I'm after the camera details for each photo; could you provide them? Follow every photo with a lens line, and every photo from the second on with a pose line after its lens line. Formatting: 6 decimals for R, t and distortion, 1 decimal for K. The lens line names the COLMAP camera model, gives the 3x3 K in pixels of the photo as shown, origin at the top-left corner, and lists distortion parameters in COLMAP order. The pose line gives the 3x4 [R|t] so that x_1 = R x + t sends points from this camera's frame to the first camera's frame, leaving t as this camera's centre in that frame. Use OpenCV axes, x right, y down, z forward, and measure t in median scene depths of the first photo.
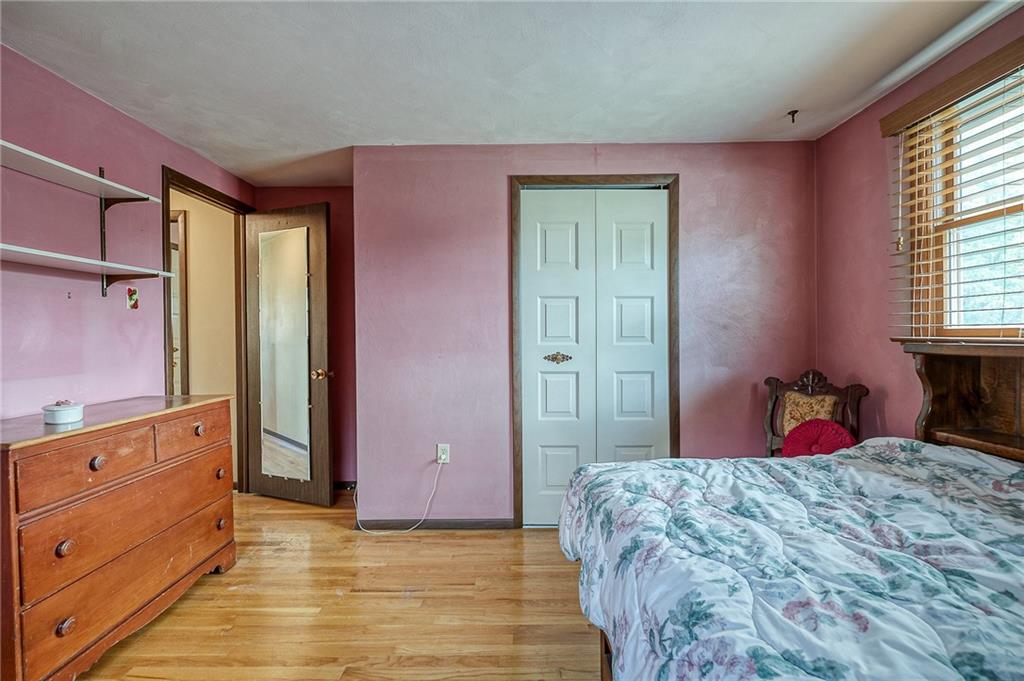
lens RADIAL K [[452.3, 0, 512.7], [0, 452.3, 341.8], [0, 0, 1]] dist [0.005314, 0.000275]
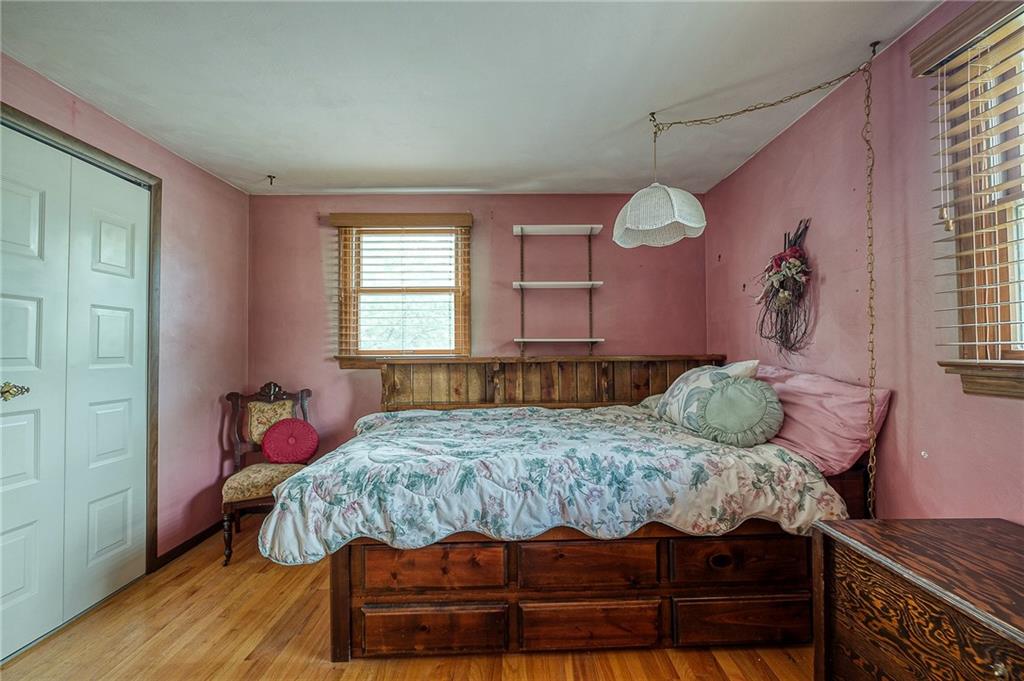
lens RADIAL K [[452.3, 0, 514.6], [0, 452.3, 339.8], [0, 0, 1]] dist [0.005314, 0.000275]
pose [[-0.035297, 0.036376, 0.998715, -0.570558], [0.022063, 0.999122, -0.035612, 0.002926], [-0.999133, 0.020778, -0.036069, 0.327288]]
